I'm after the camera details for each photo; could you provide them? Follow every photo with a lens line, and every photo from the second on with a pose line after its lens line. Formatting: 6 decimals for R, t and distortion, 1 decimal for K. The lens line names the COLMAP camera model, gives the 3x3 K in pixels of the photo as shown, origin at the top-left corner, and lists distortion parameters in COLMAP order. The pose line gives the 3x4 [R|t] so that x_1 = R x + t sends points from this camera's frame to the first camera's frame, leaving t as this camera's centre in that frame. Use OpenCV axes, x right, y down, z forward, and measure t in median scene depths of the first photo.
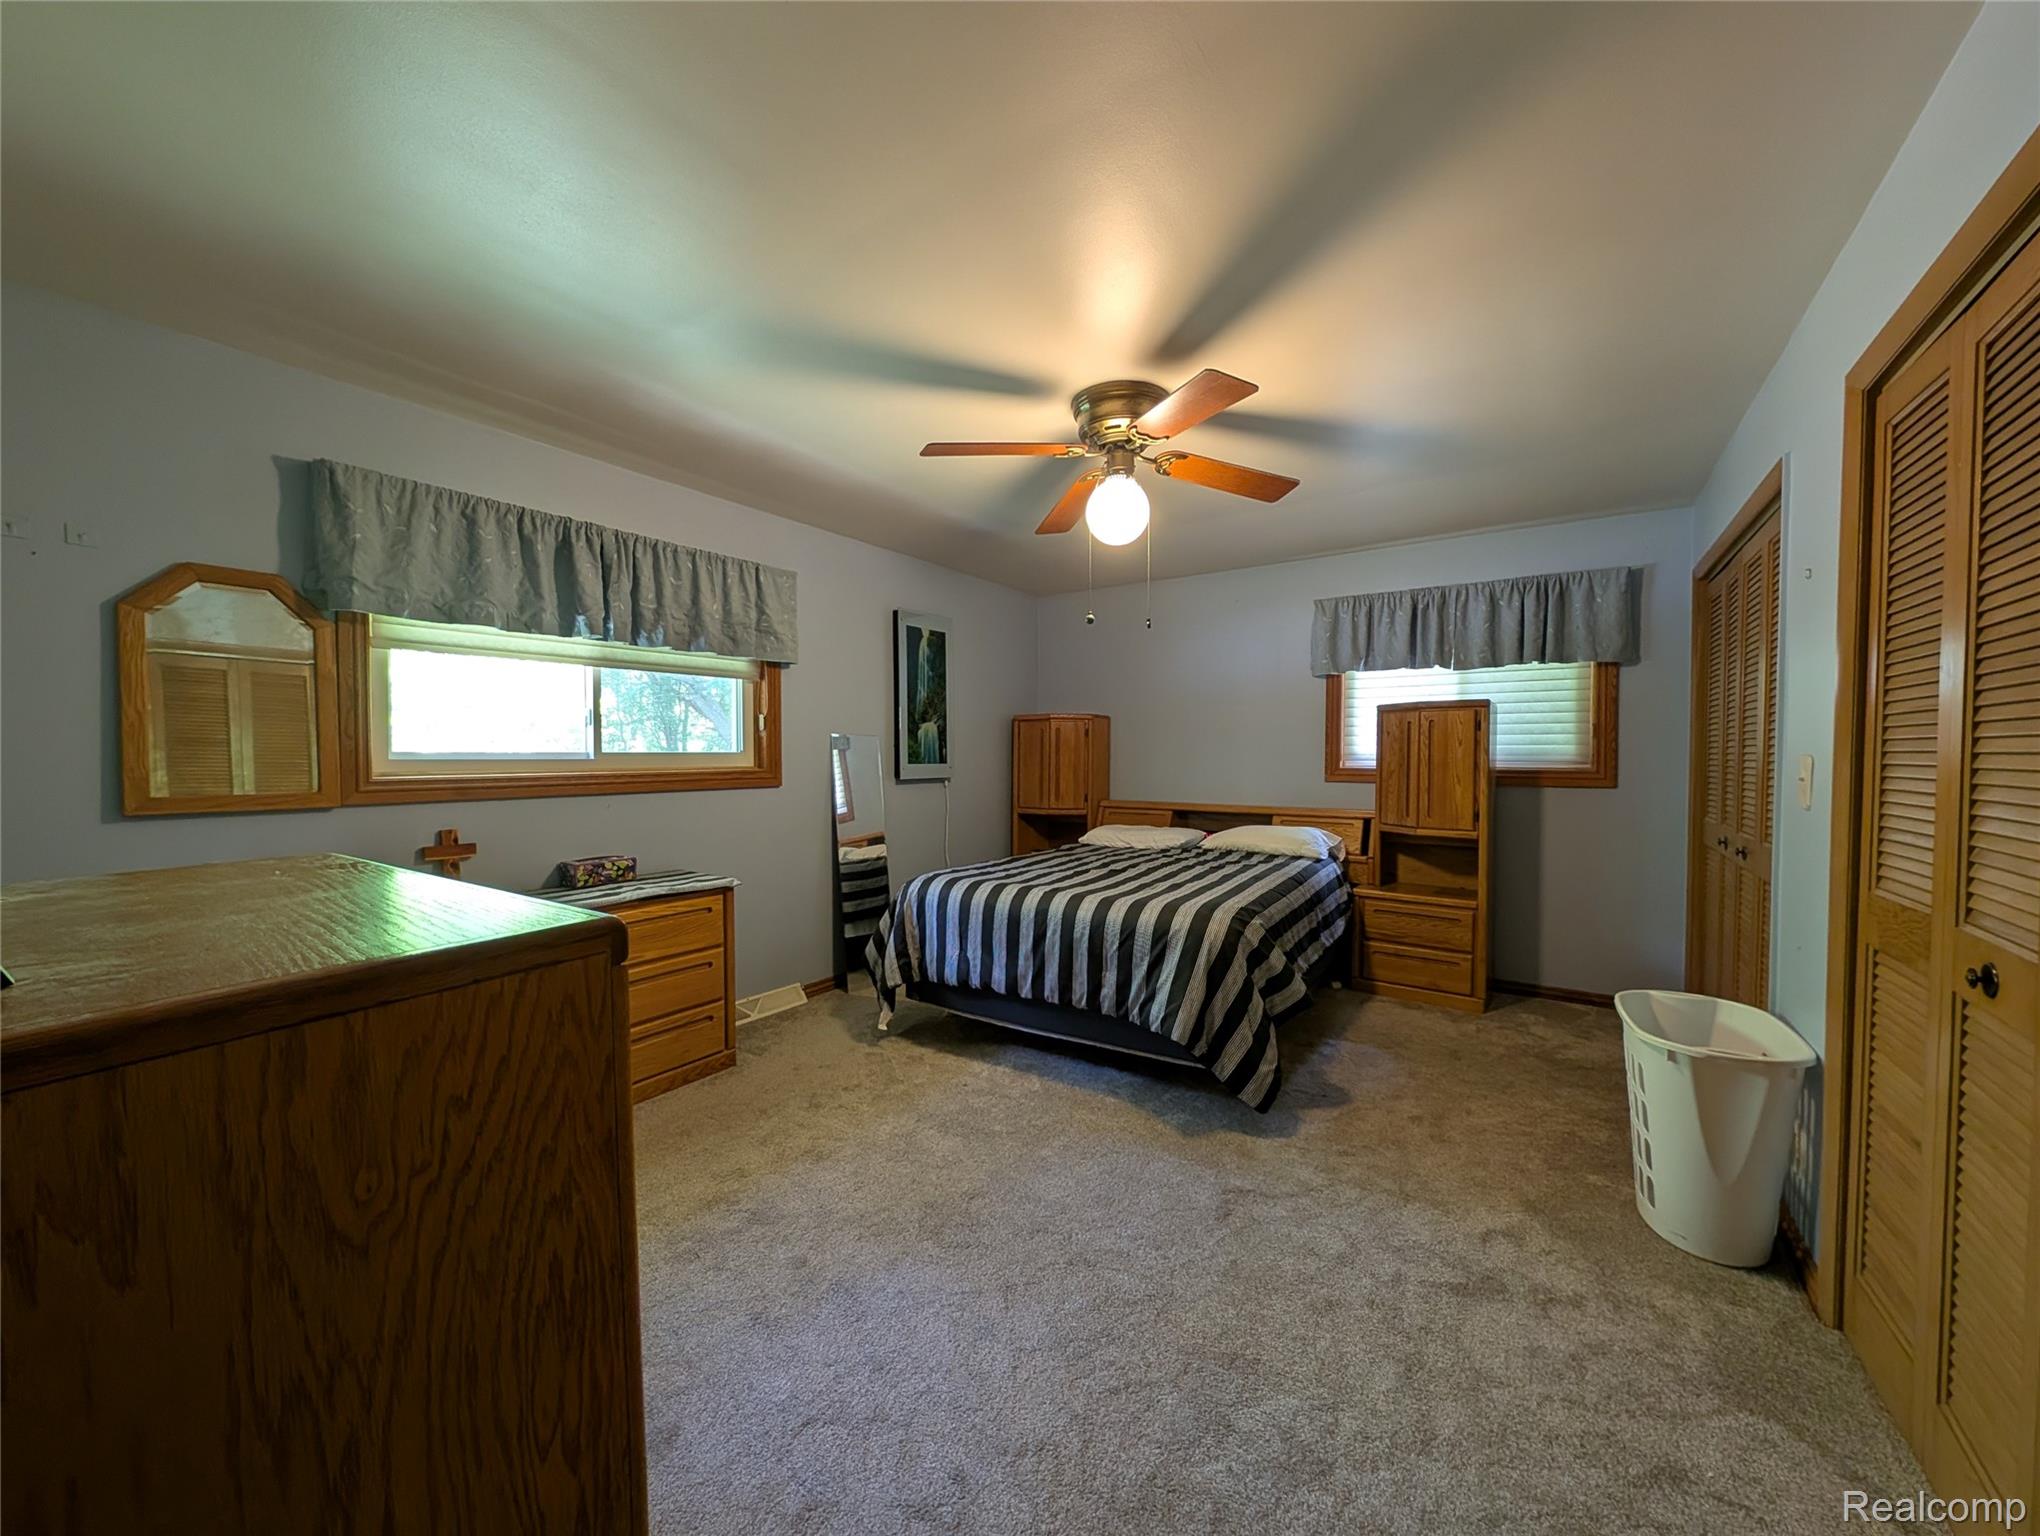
lens RADIAL K [[764.2, 0, 1023.6], [0, 764.2, 770.9], [0, 0, 1]] dist [0.010430, -0.005108]
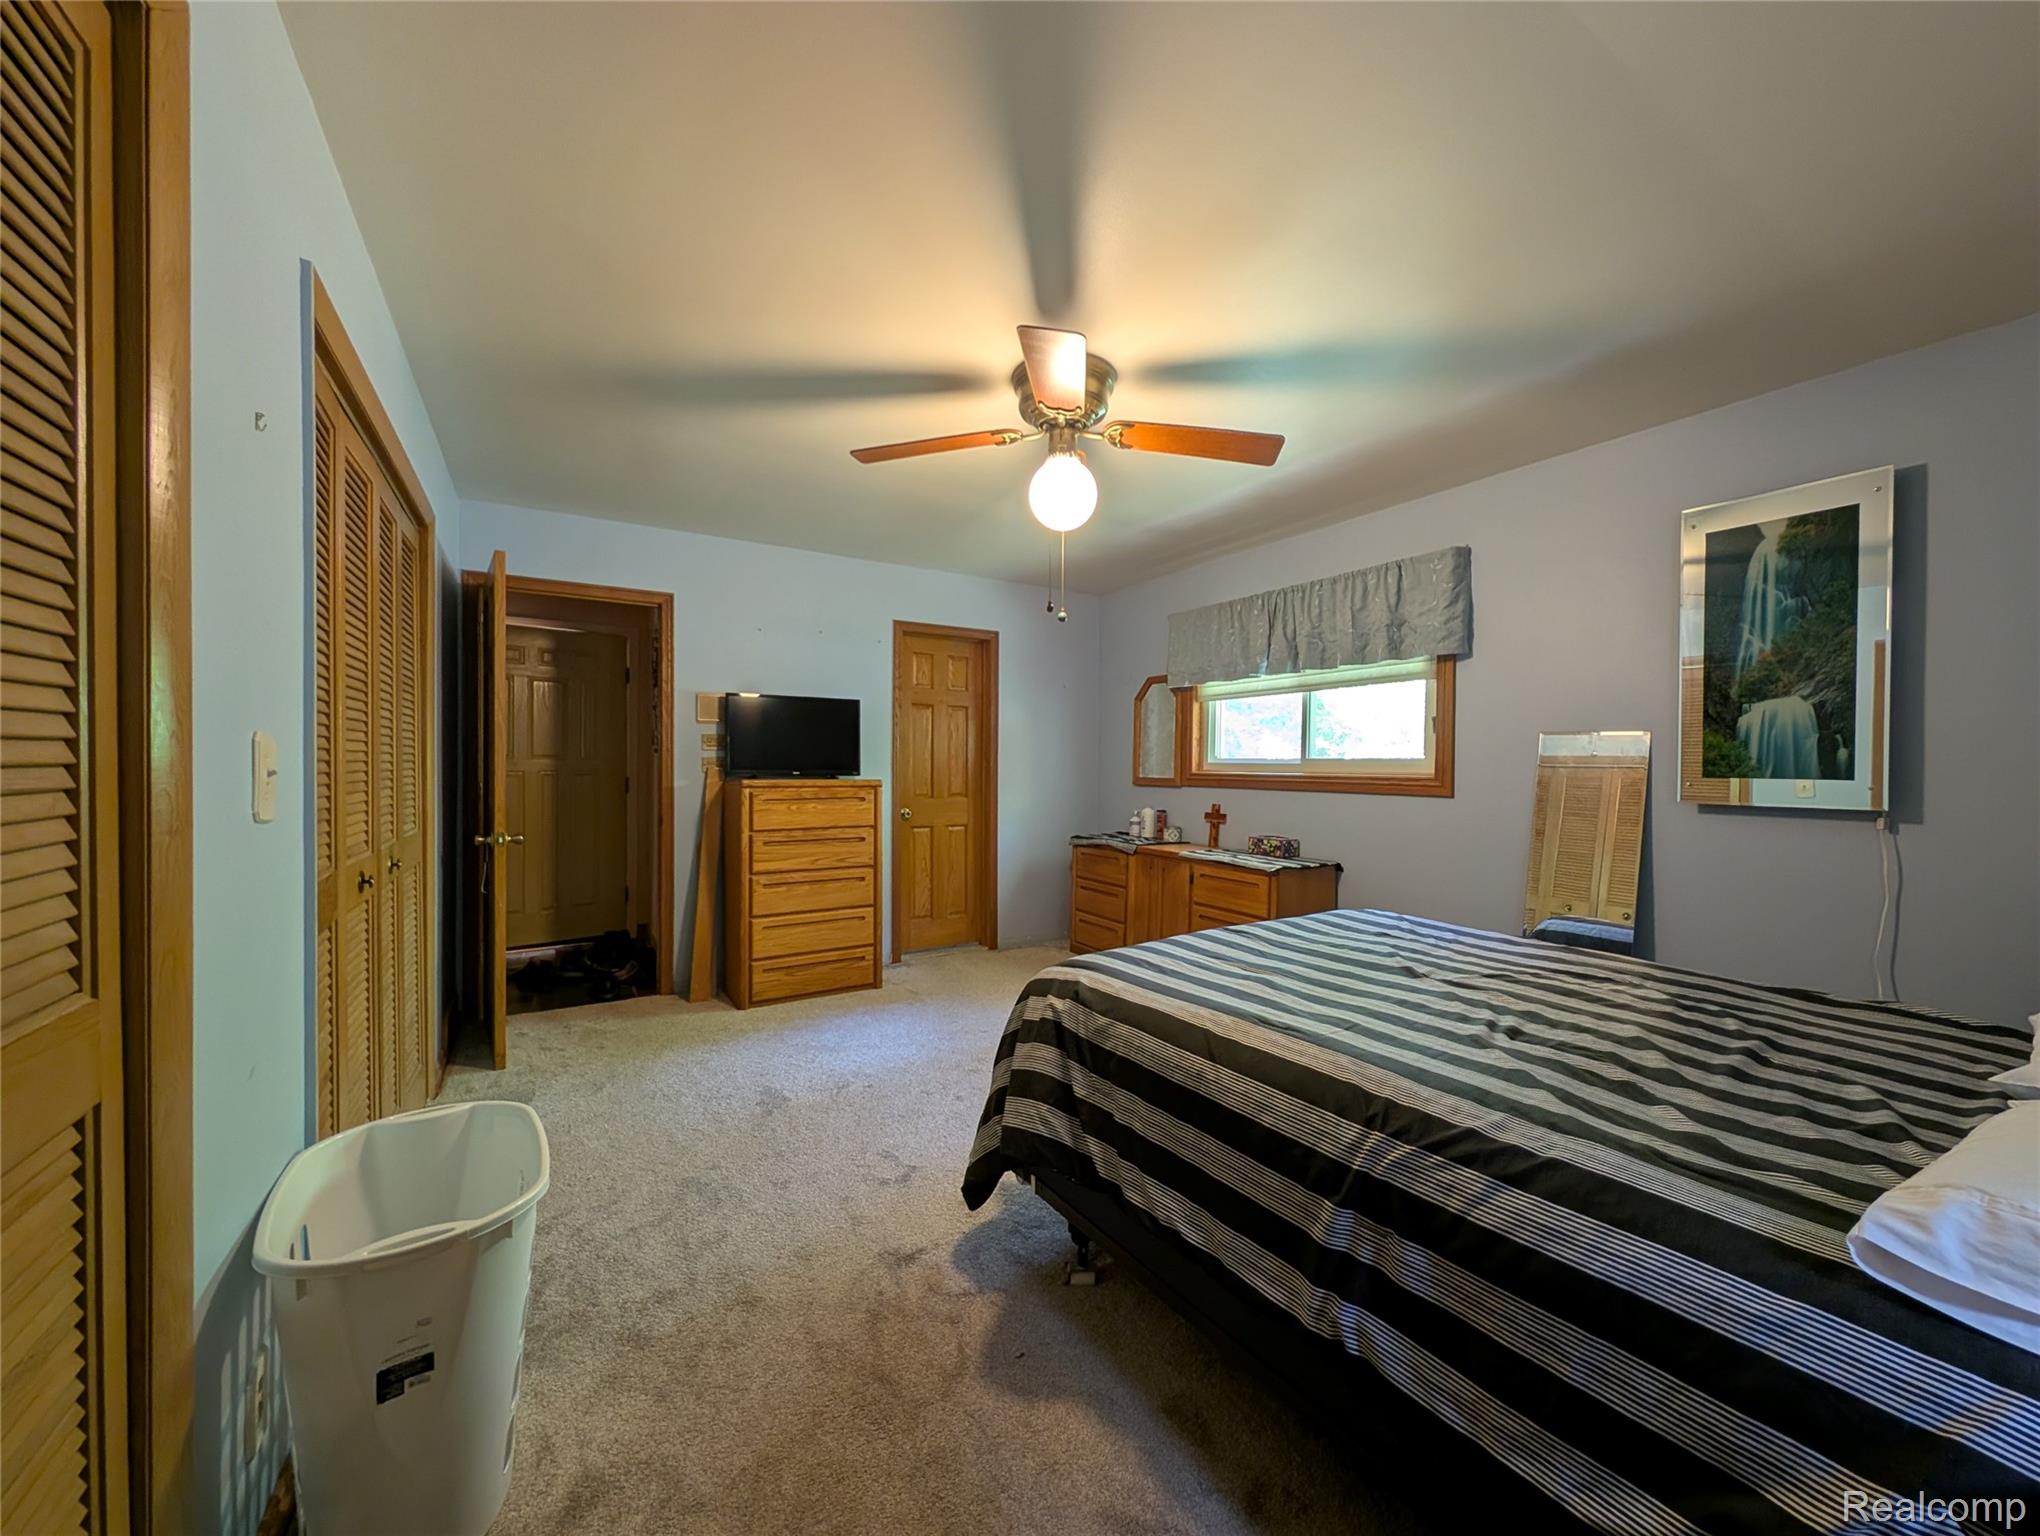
lens RADIAL K [[764.2, 0, 1023.6], [0, 764.2, 770.9], [0, 0, 1]] dist [0.010430, -0.005108]
pose [[-0.404670, 0.003551, -0.914456, 0.671160], [-0.033339, 0.999270, 0.018634, -0.009311], [0.913855, 0.038028, -0.404256, 0.903563]]
